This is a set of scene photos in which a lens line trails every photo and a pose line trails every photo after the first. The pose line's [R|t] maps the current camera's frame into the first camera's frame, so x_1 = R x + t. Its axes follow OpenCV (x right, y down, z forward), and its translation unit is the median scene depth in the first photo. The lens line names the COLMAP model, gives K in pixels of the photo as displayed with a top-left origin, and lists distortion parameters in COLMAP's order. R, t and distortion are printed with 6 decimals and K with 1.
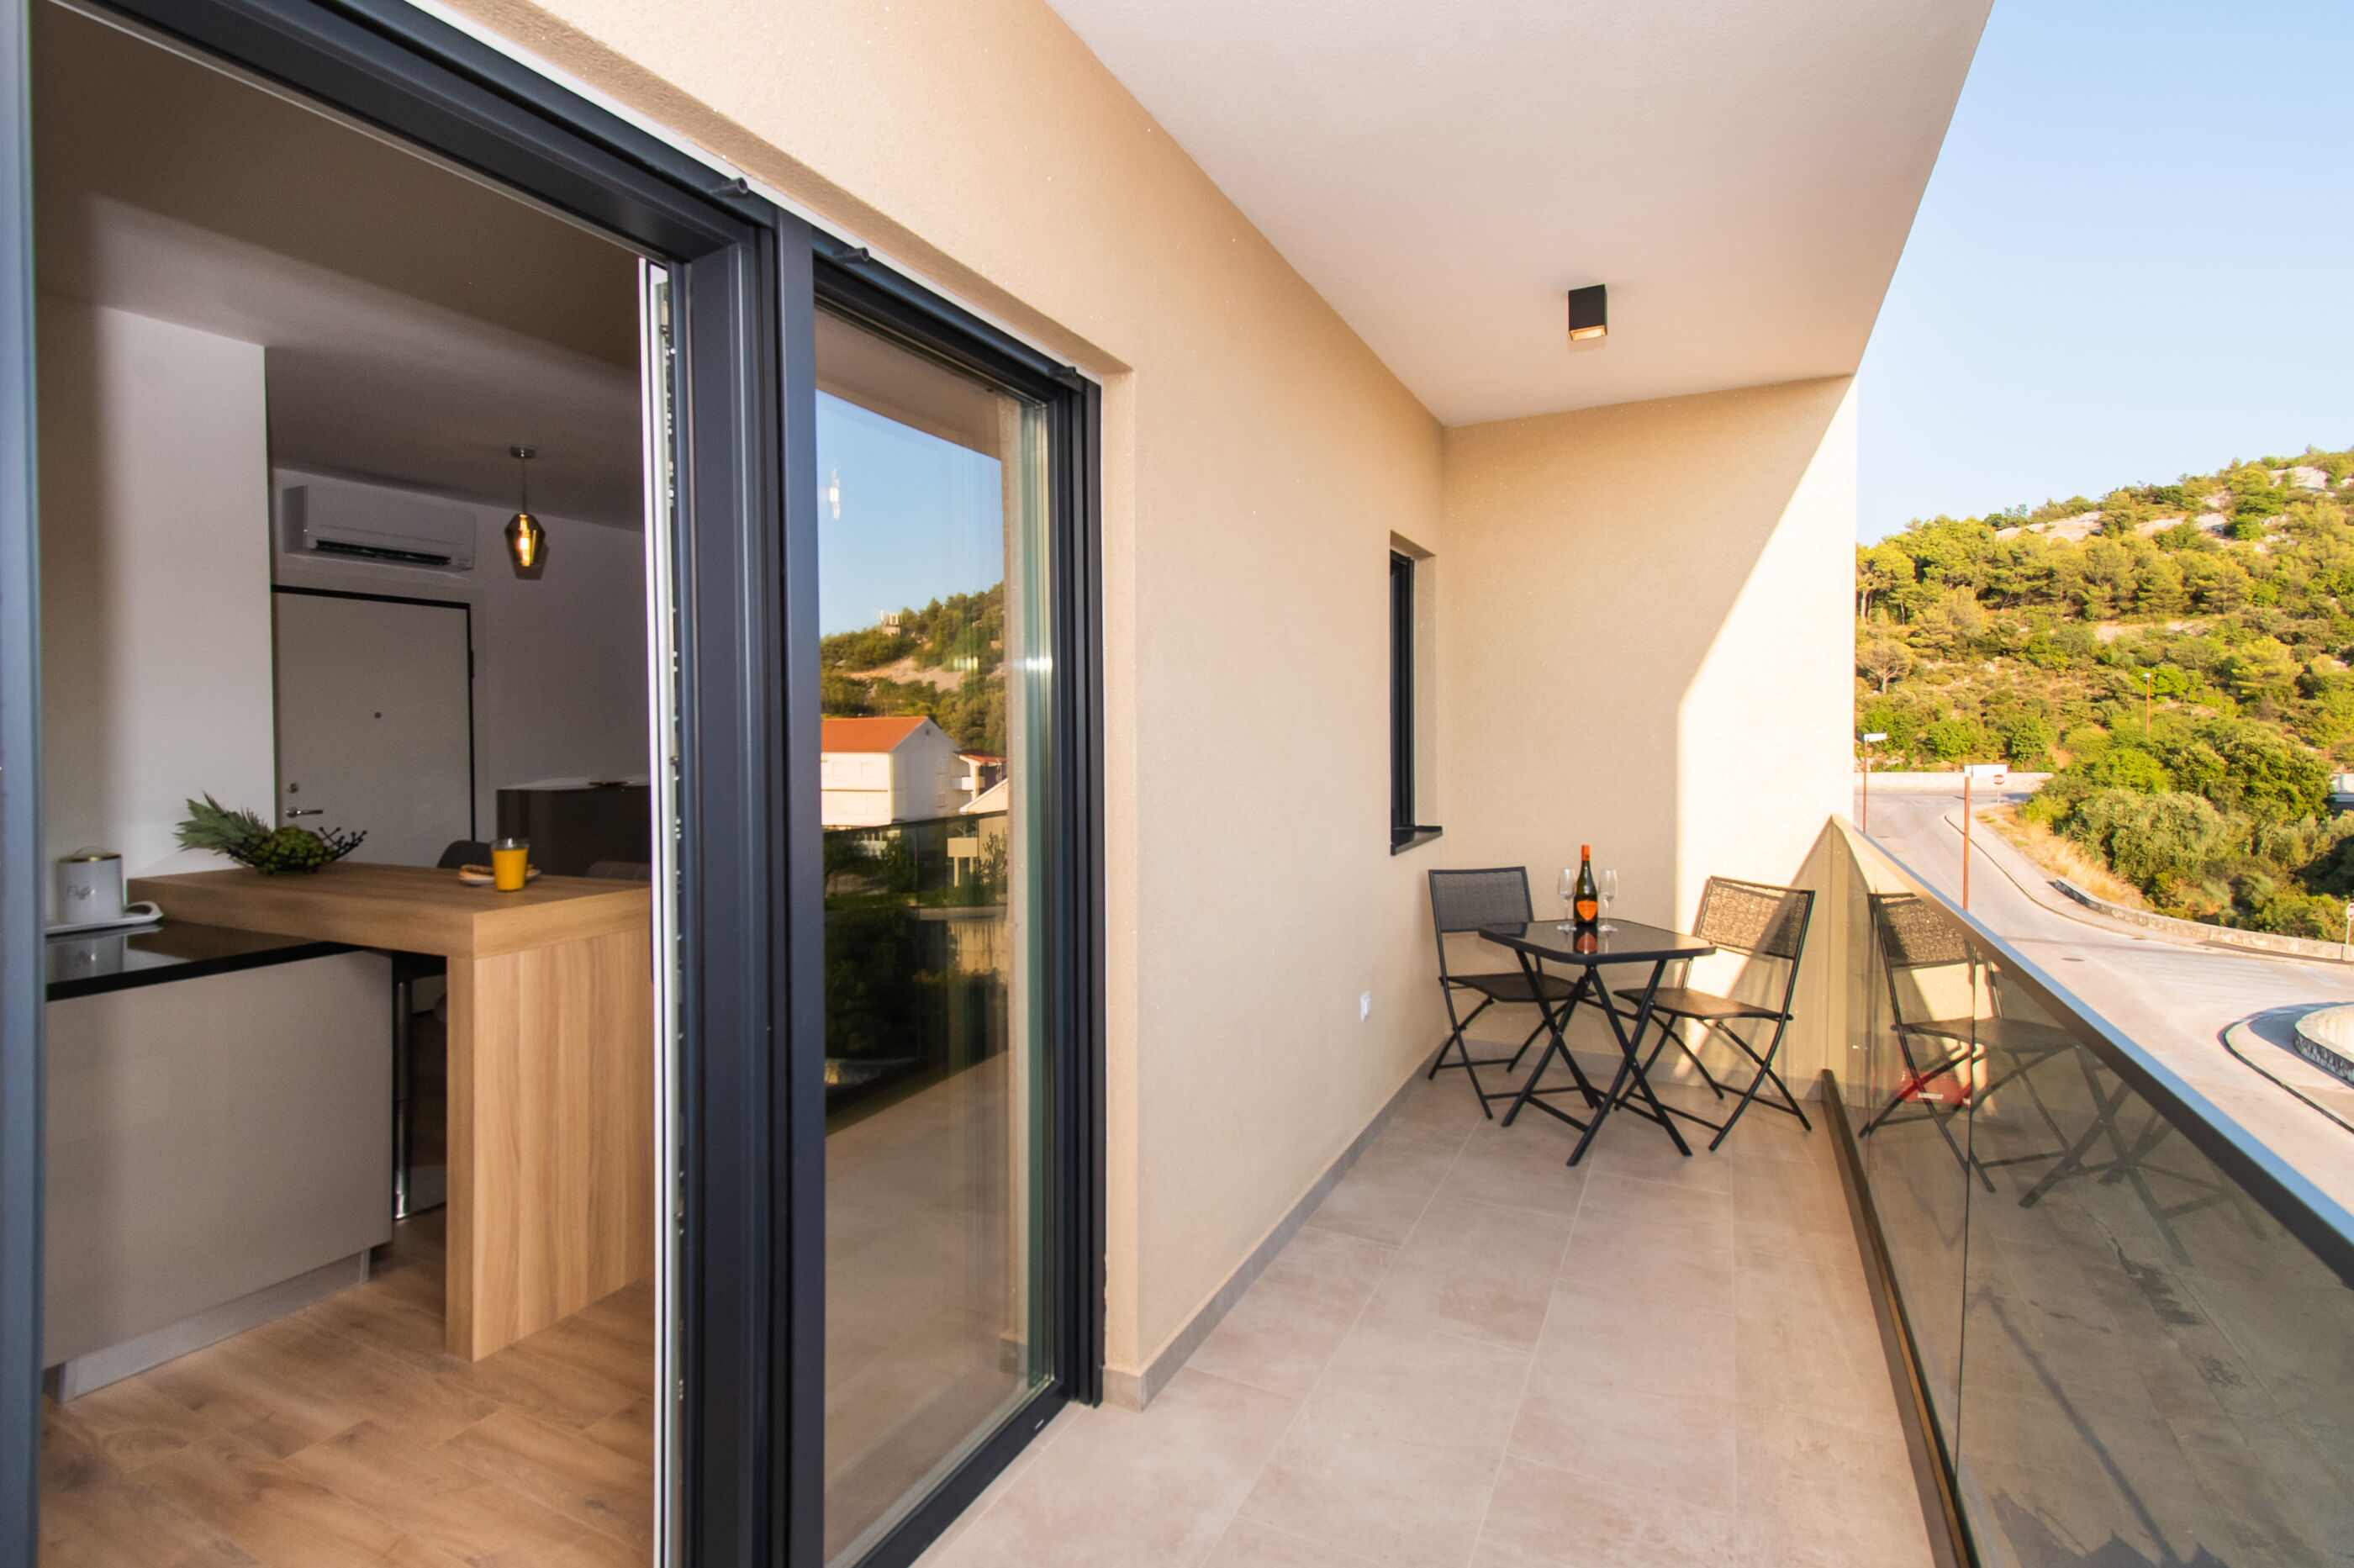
lens RADIAL K [[1127.7, 0, 1128.8], [0, 1127.7, 772.9], [0, 0, 1]] dist [0.017366, -0.023373]
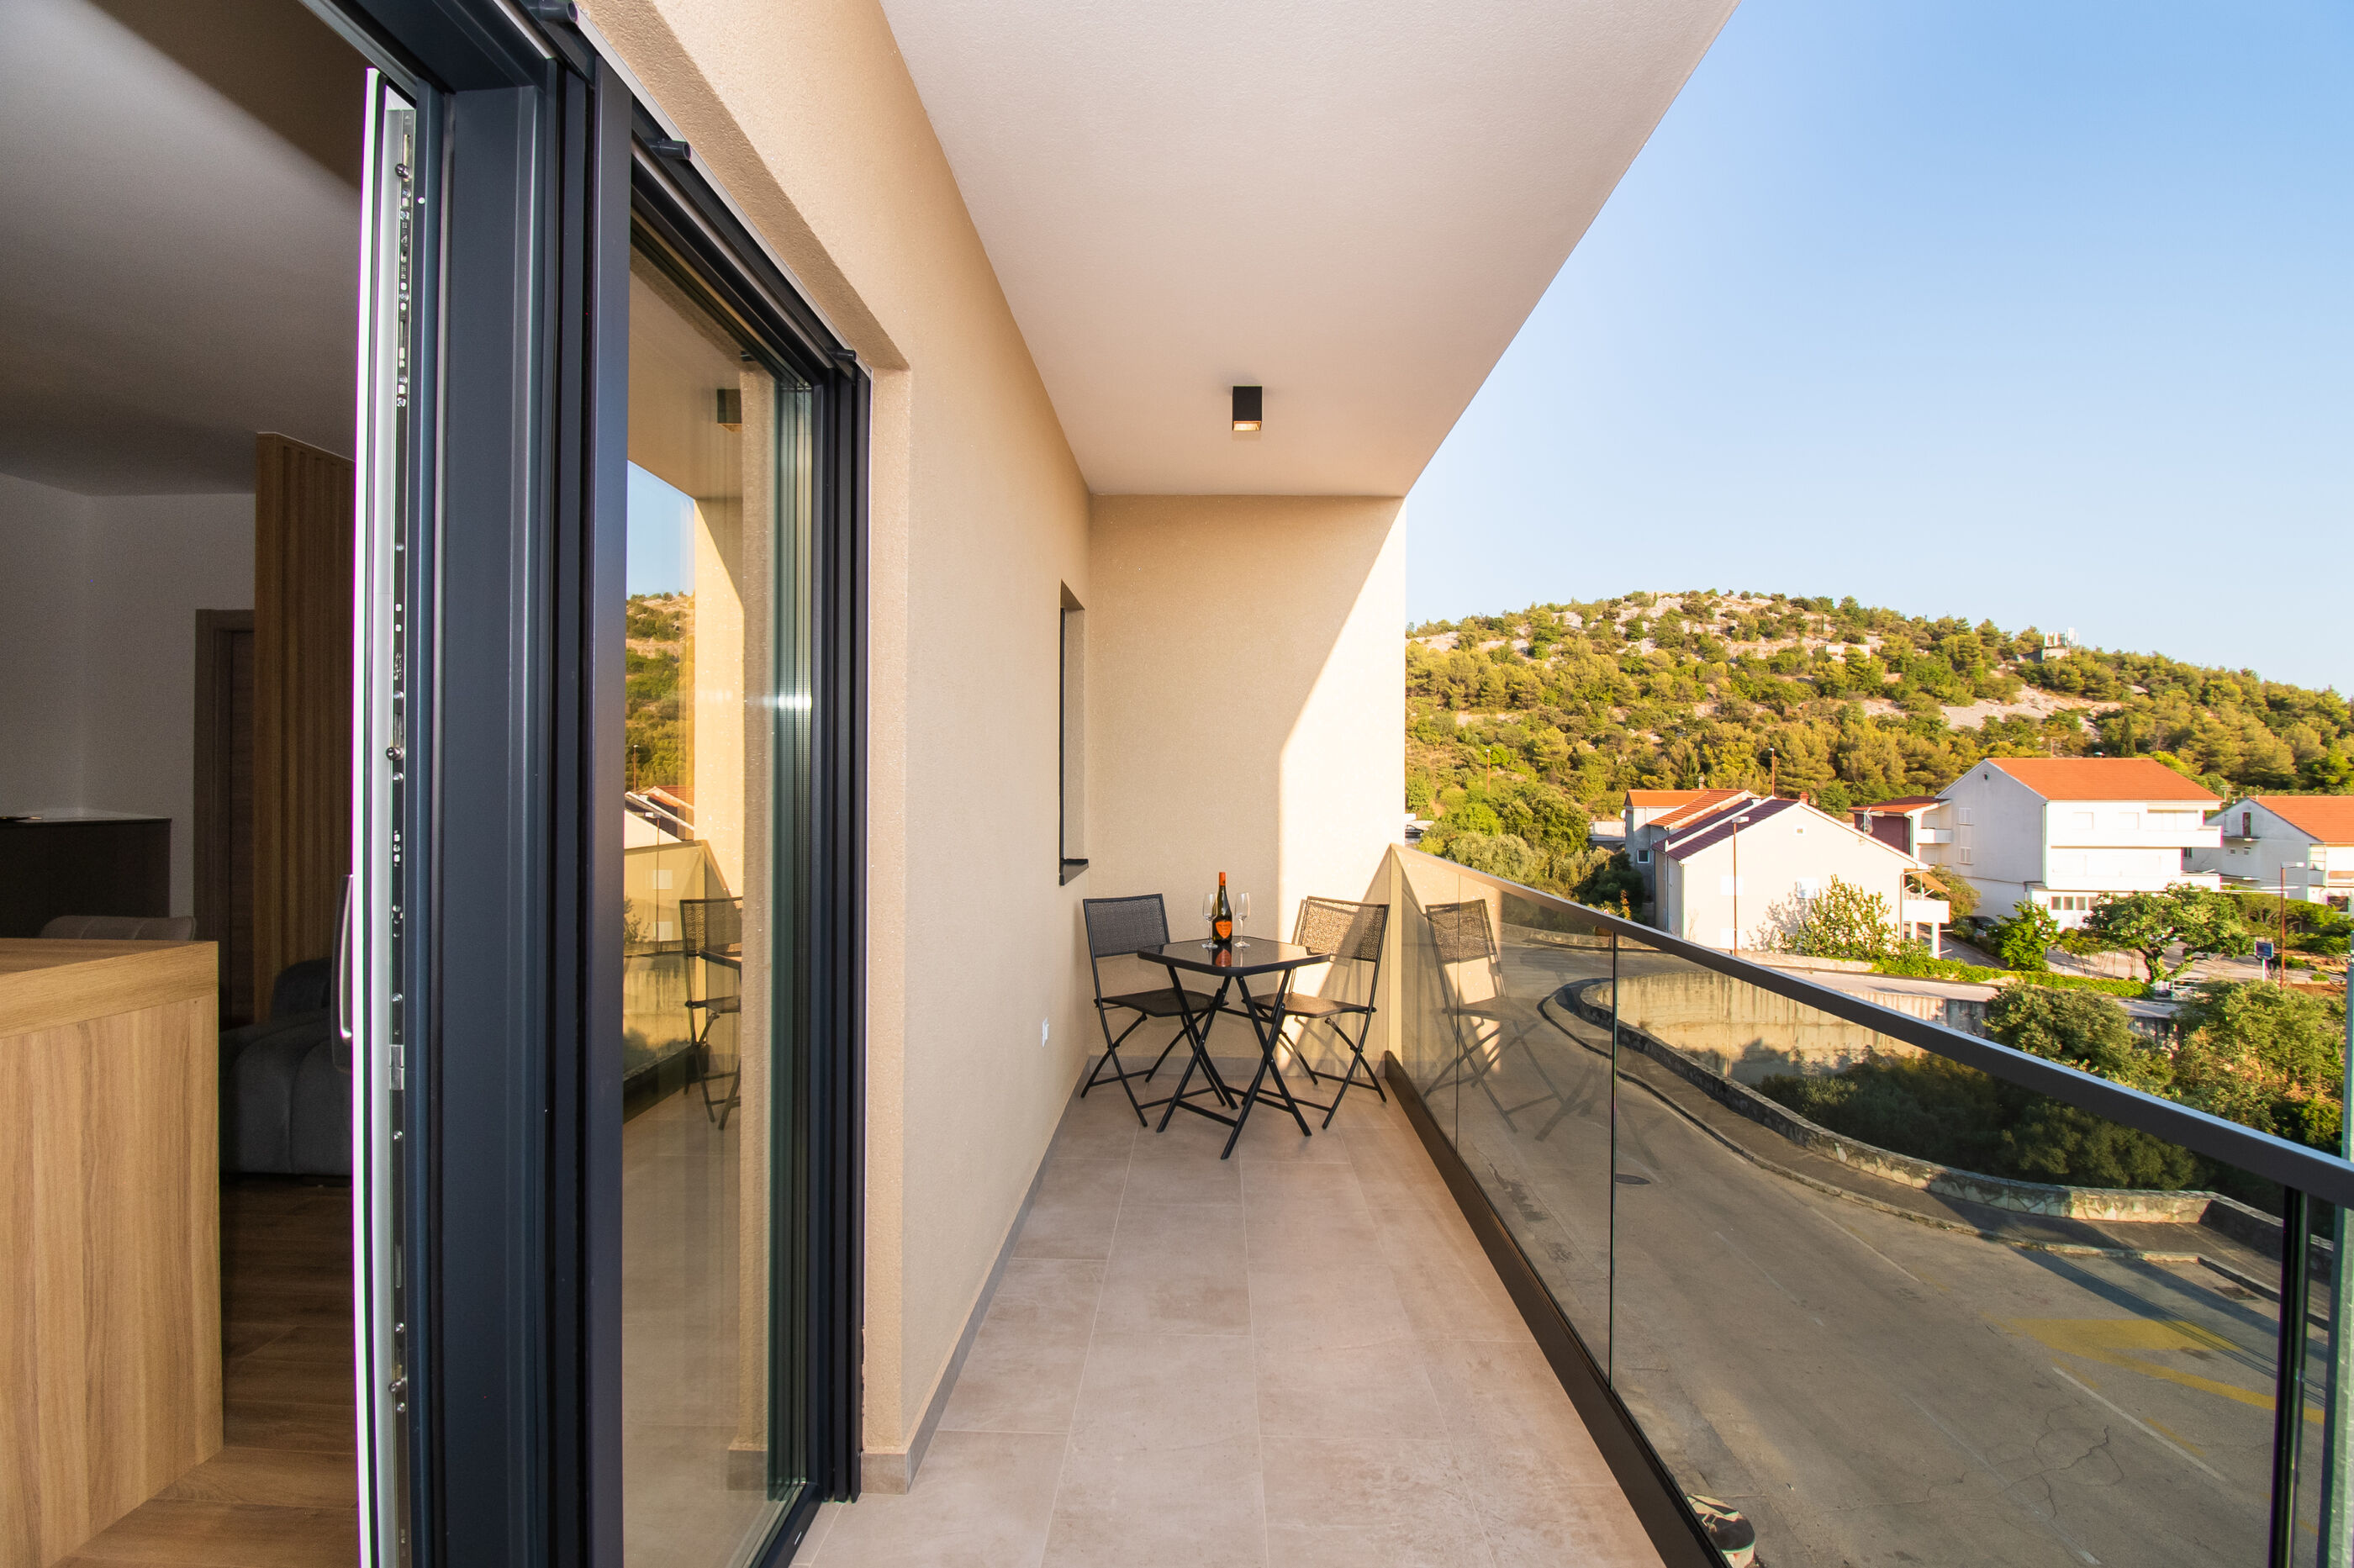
lens RADIAL K [[1047.8, 0, 1190.2], [0, 1047.8, 778.8], [0, 0, 1]] dist [0.006958, -0.016548]
pose [[0.892206, 0.020018, 0.451184, -0.102974], [-0.001978, 0.999181, -0.040419, 0.012857], [-0.451624, 0.035170, 0.891515, 0.071023]]
